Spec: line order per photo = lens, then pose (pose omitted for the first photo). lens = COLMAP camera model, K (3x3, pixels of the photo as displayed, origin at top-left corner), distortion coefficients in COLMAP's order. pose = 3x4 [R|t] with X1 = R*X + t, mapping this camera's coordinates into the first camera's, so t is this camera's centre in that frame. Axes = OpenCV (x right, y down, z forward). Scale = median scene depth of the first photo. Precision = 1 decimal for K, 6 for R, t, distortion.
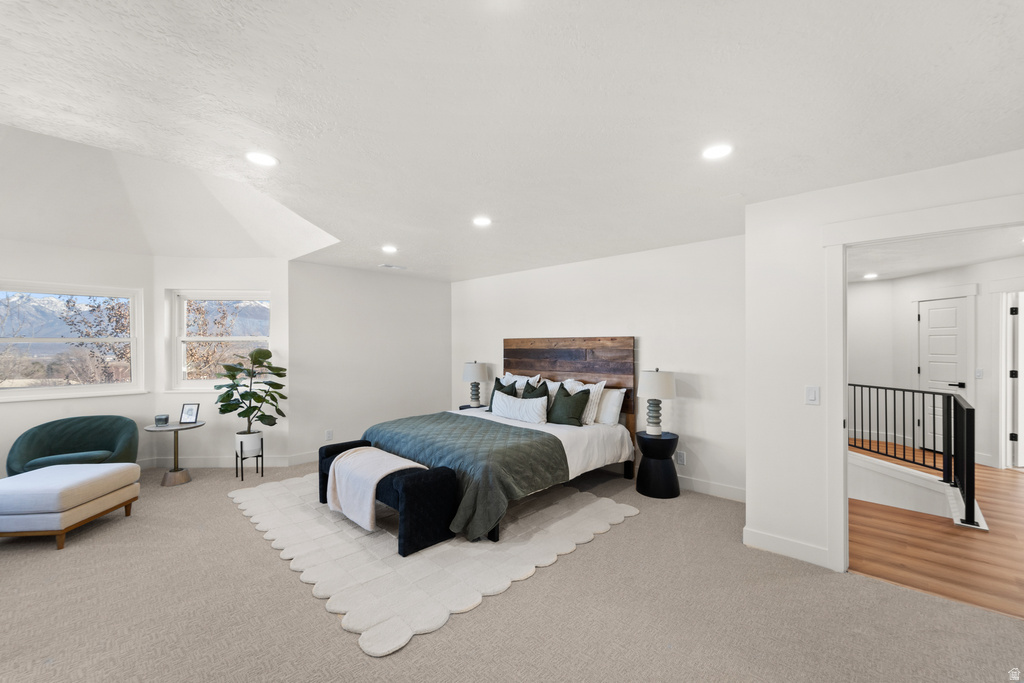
lens RADIAL K [[425.8, 0, 513.1], [0, 425.8, 345.7], [0, 0, 1]] dist [0.006672, -0.000625]
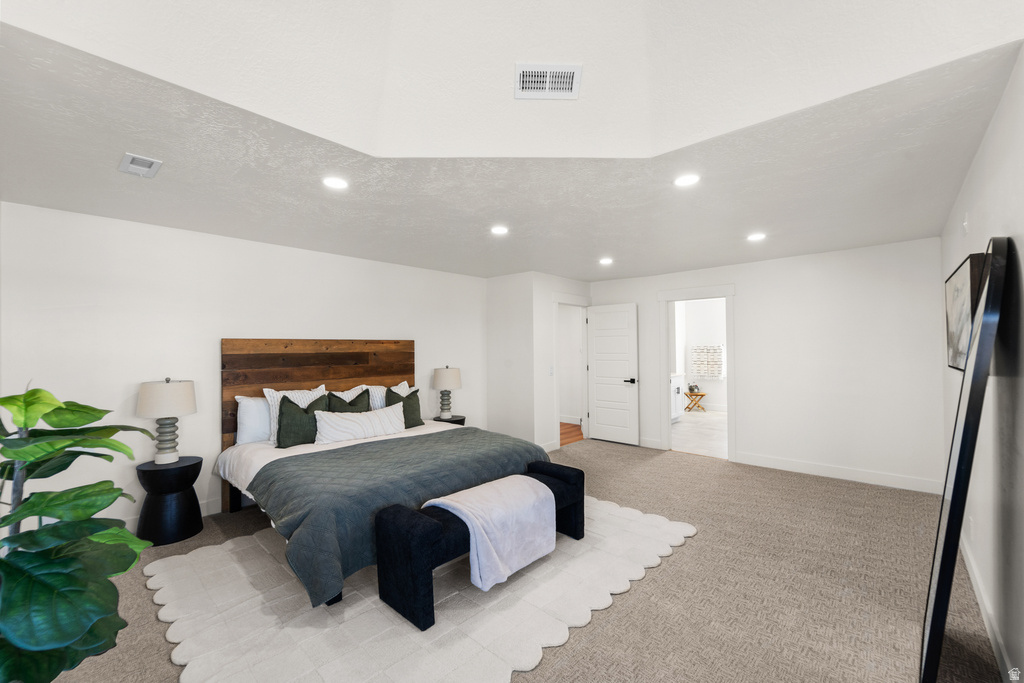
lens RADIAL K [[425.8, 0, 512.4], [0, 425.8, 347.3], [0, 0, 1]] dist [0.006672, -0.000625]
pose [[-0.016990, 0.000358, 0.999856, -0.800647], [0.005560, 0.999985, -0.000264, -0.001426], [-0.999840, 0.005555, -0.016991, 0.703873]]
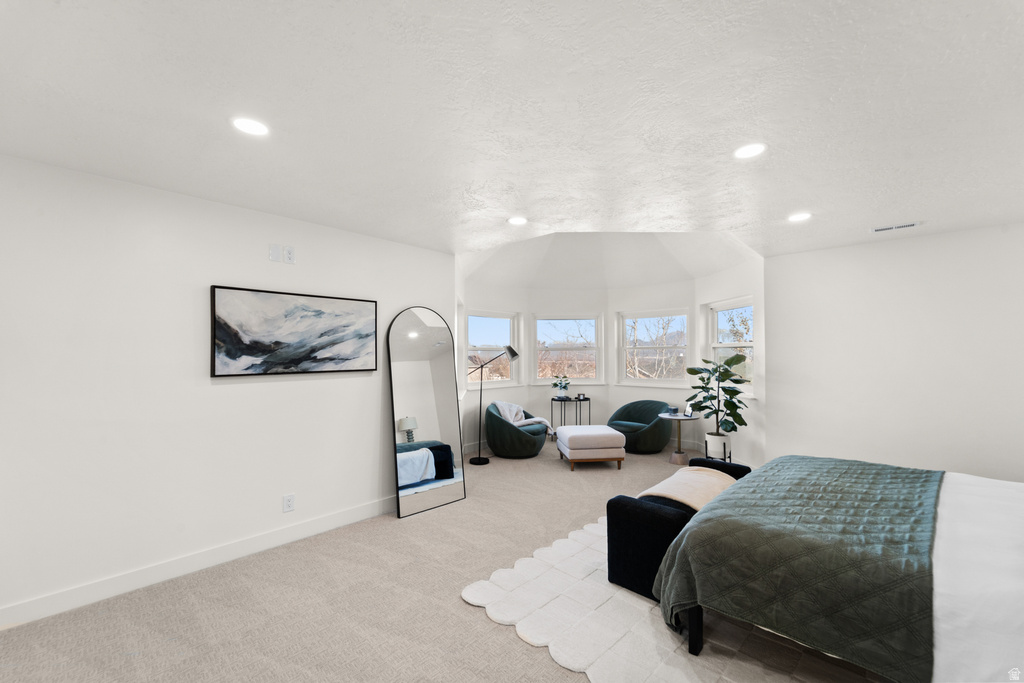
lens RADIAL K [[425.8, 0, 517.9], [0, 425.8, 345.4], [0, 0, 1]] dist [0.006672, -0.000625]
pose [[-0.023918, -0.018274, -0.999547, 0.410899], [0.011470, 0.999762, -0.018553, -0.000033], [0.999648, -0.011908, -0.023703, 0.503751]]
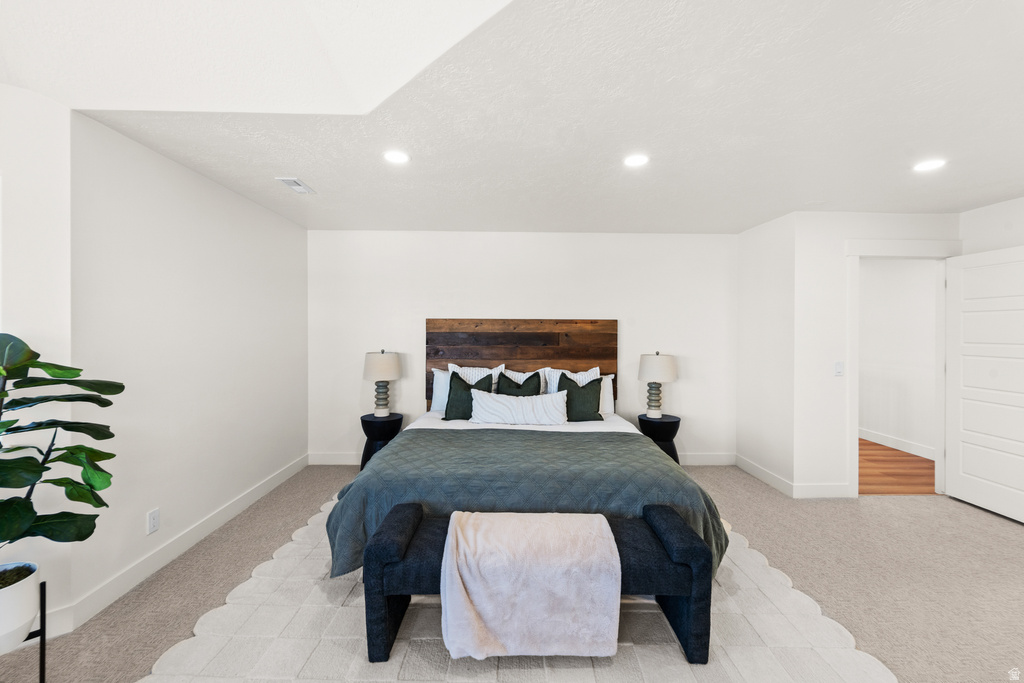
lens RADIAL K [[425.8, 0, 514.5], [0, 425.8, 336.2], [0, 0, 1]] dist [0.006672, -0.000625]
pose [[0.715280, -0.007785, 0.698795, -0.522341], [-0.006547, 0.999819, 0.017840, -0.000374], [-0.698807, -0.017335, 0.715100, 0.436873]]
